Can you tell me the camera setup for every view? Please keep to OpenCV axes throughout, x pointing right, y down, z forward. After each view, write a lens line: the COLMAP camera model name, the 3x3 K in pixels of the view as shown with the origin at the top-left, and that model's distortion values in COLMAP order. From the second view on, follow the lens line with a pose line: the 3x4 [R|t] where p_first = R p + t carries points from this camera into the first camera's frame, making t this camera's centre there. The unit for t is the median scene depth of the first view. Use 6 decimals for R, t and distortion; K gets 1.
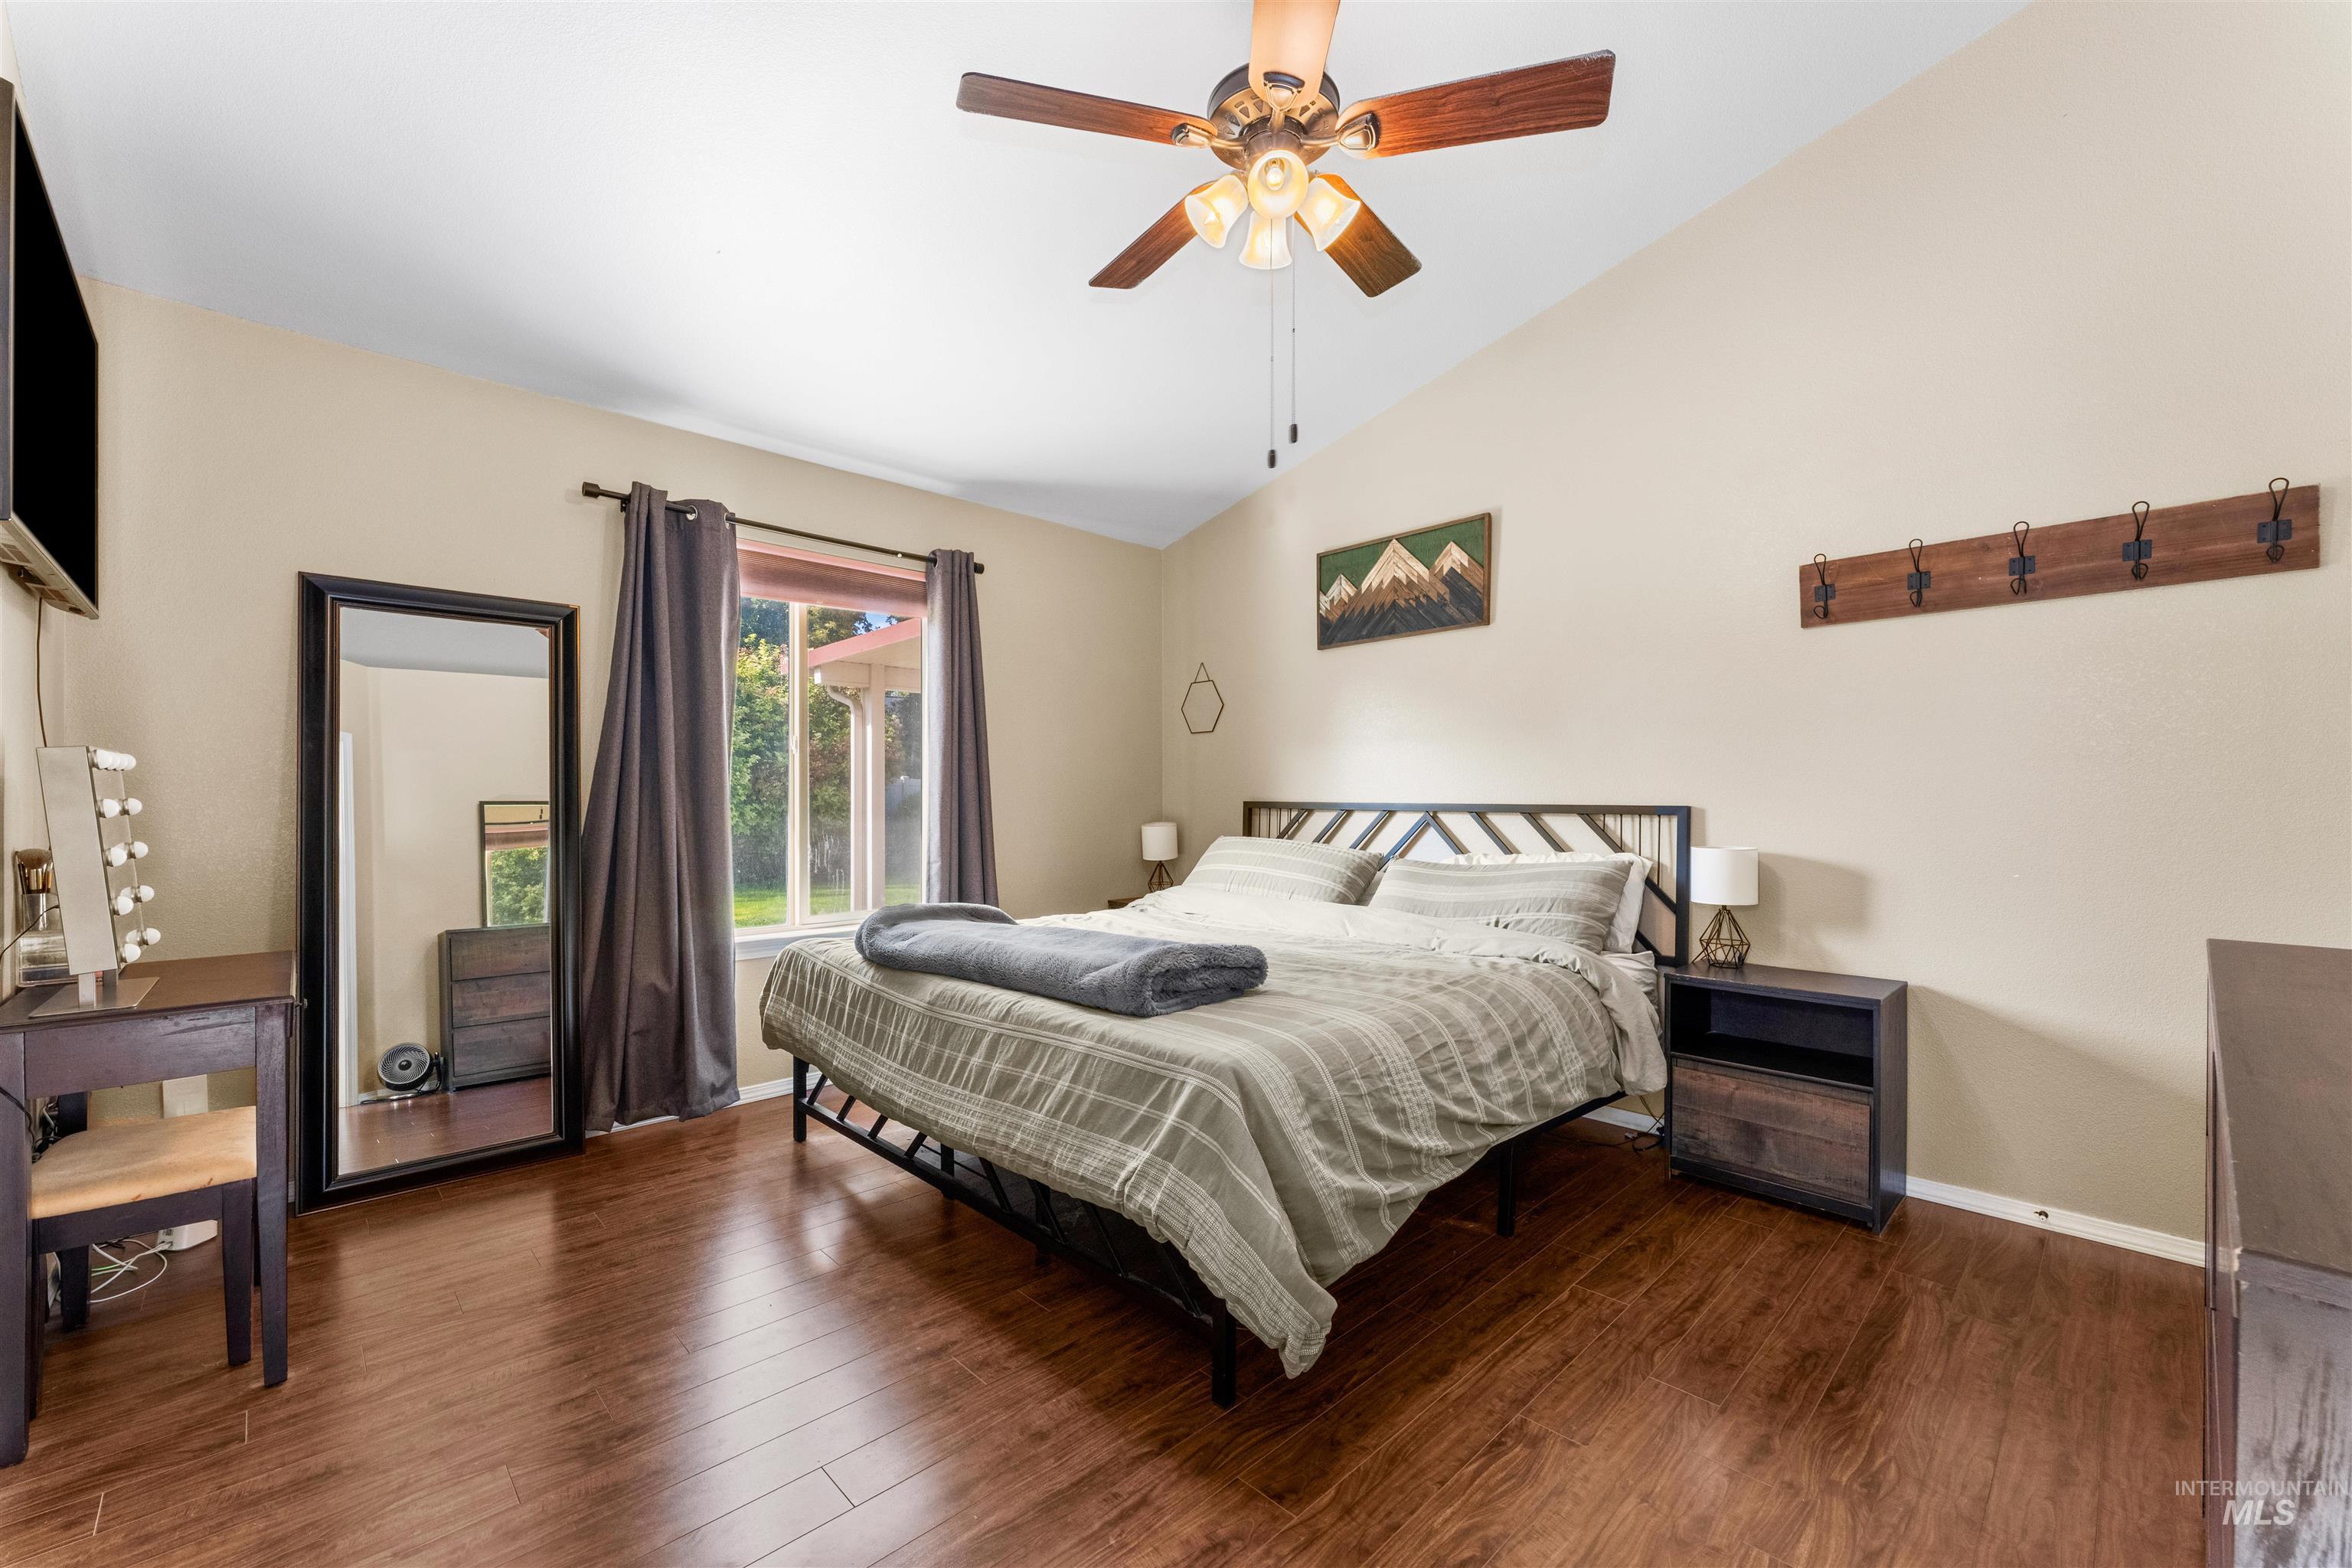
lens RADIAL K [[944.0, 0, 1165.2], [0, 944.0, 799.0], [0, 0, 1]] dist [-0.000139, -0.000483]
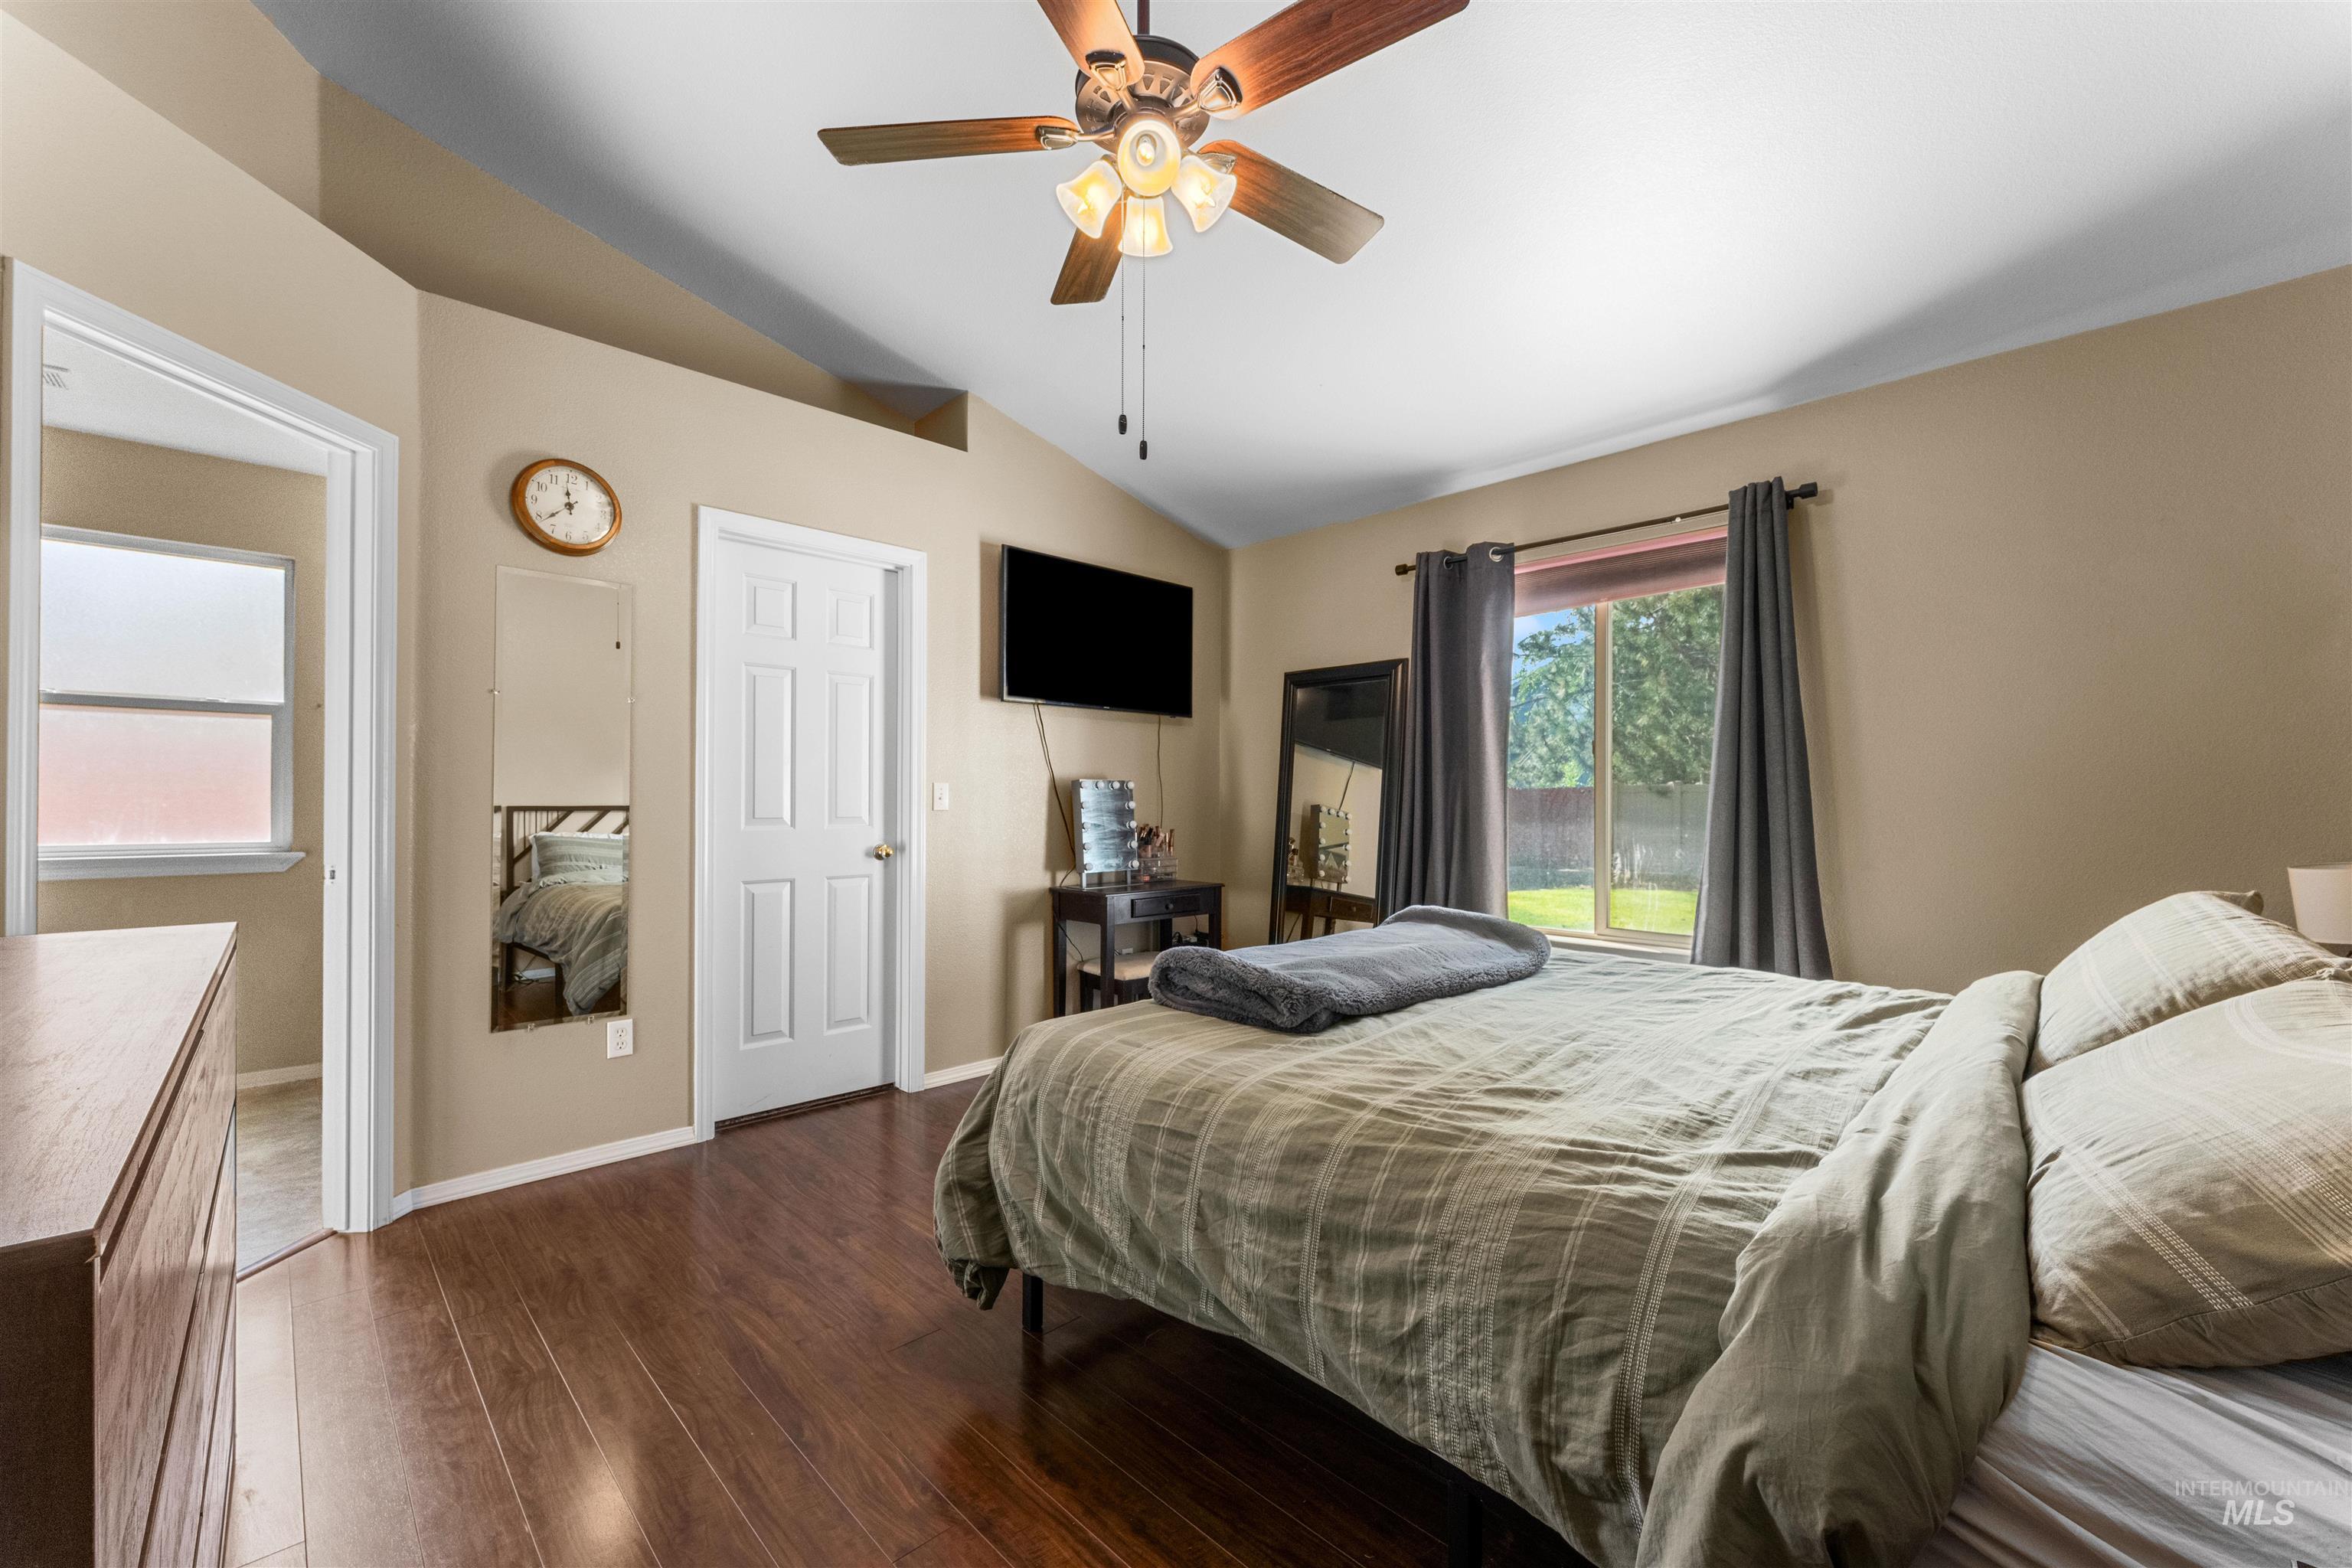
lens RADIAL K [[944.0, 0, 1165.2], [0, 944.0, 799.0], [0, 0, 1]] dist [-0.000139, -0.000483]
pose [[0.001000, -0.003794, -0.999992, 0.634081], [-0.010046, 0.999942, -0.003804, 0.000974], [0.999949, 0.010050, 0.000962, 0.604416]]
